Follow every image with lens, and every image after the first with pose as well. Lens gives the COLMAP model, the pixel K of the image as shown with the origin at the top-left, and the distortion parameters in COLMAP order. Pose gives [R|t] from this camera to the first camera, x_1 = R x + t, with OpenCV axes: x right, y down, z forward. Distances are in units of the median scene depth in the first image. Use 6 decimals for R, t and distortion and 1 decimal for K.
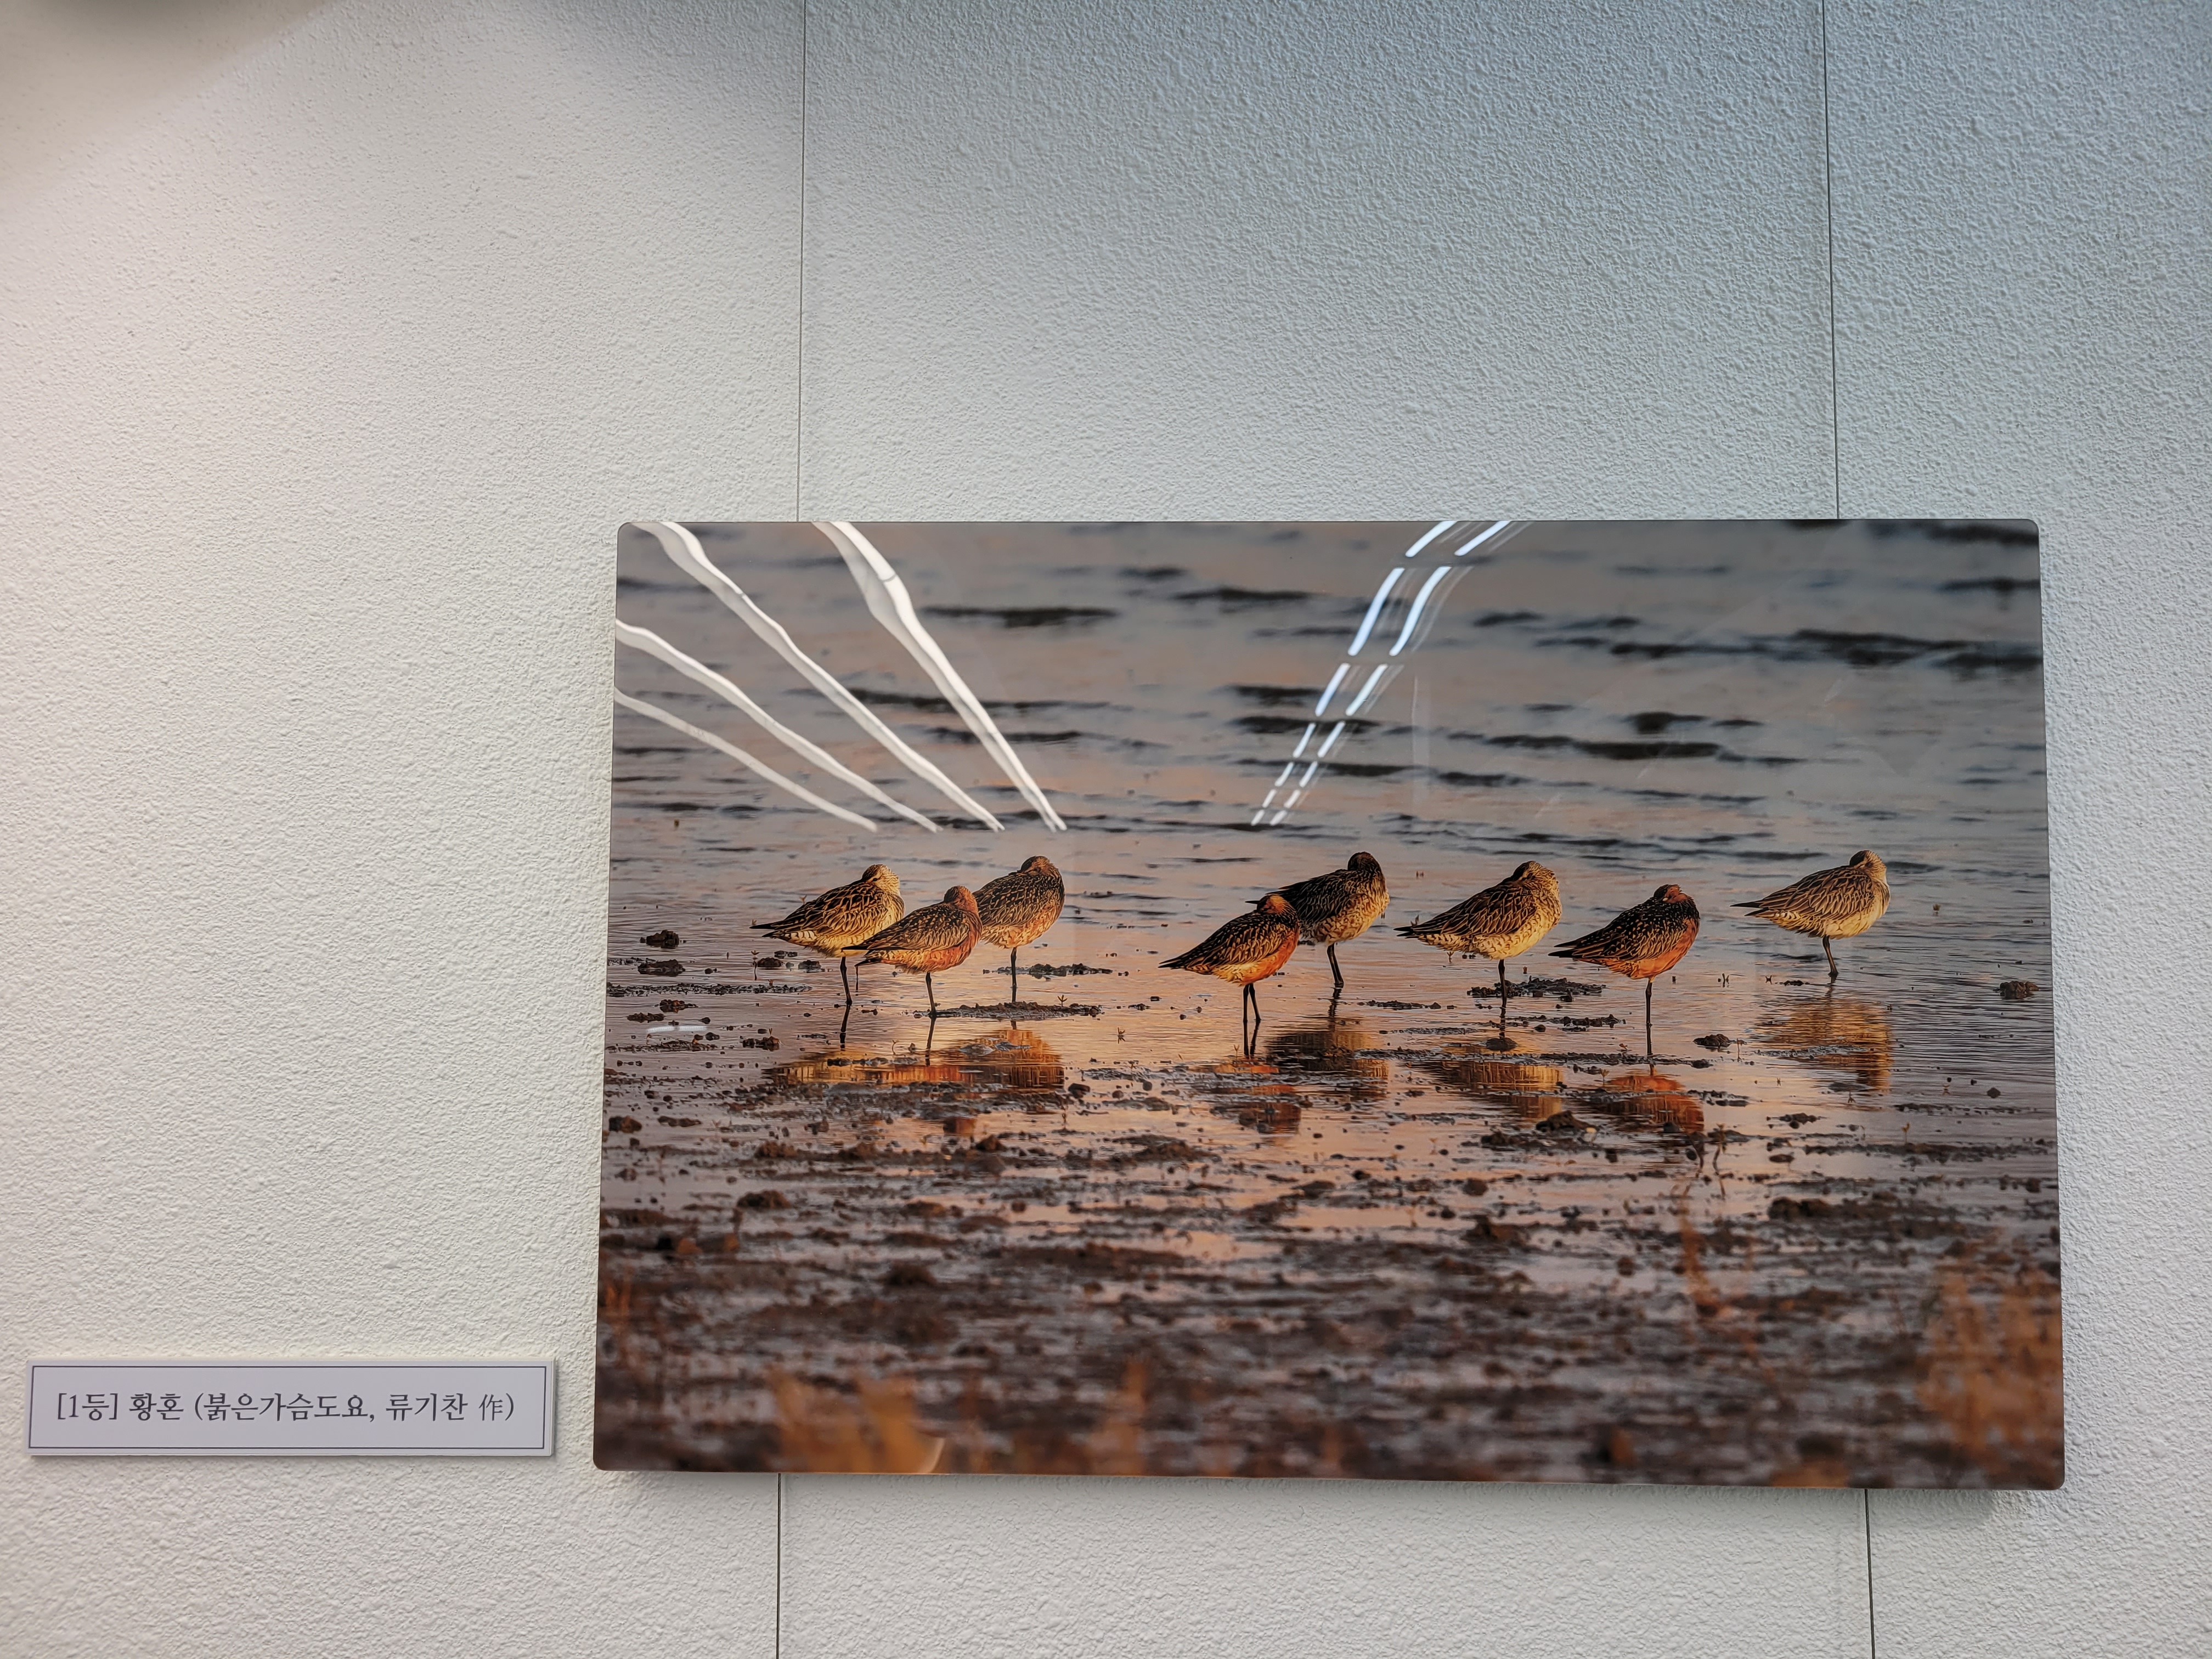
lens RADIAL K [[1750.7, 0, 1100.2], [0, 1750.7, 841.3], [0, 0, 1]] dist [0.042464, -0.045837]
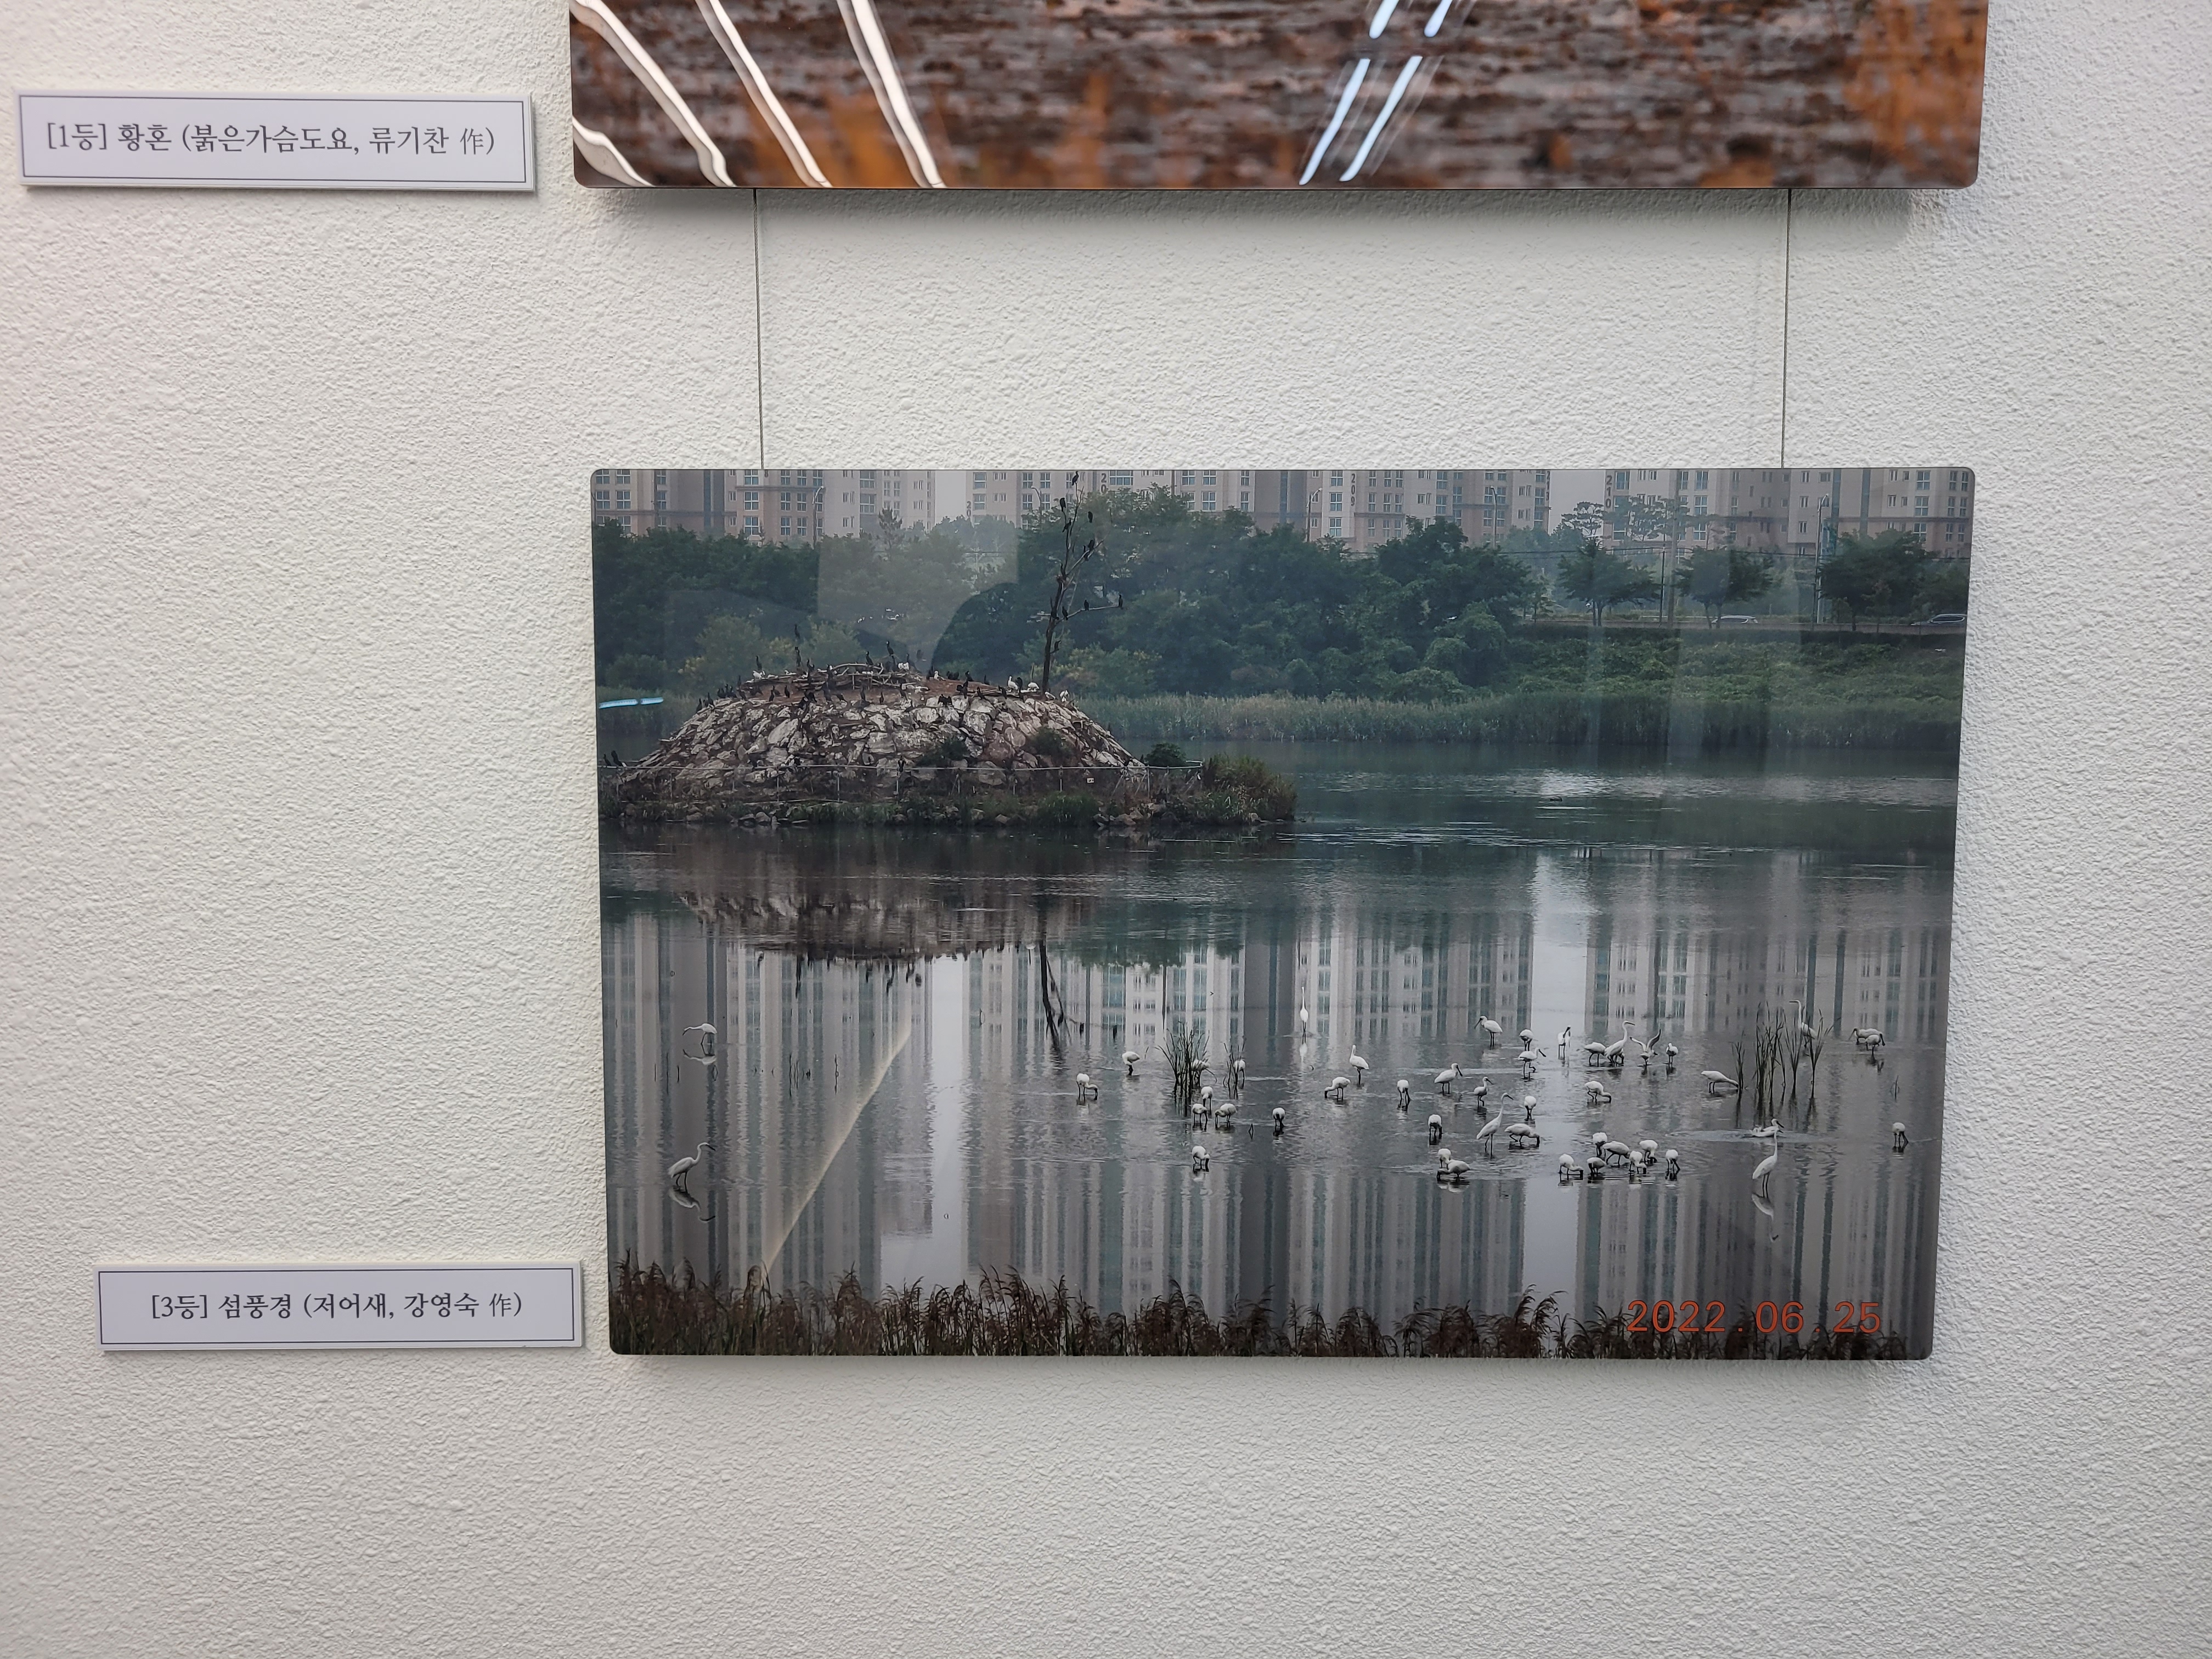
lens RADIAL K [[1750.7, 0, 1091.8], [0, 1750.7, 827.0], [0, 0, 1]] dist [0.042464, -0.045837]
pose [[0.999842, -0.003596, 0.017391, -0.002277], [0.000699, 0.986492, 0.163809, 0.555282], [-0.017746, -0.163771, 0.986339, -0.091662]]
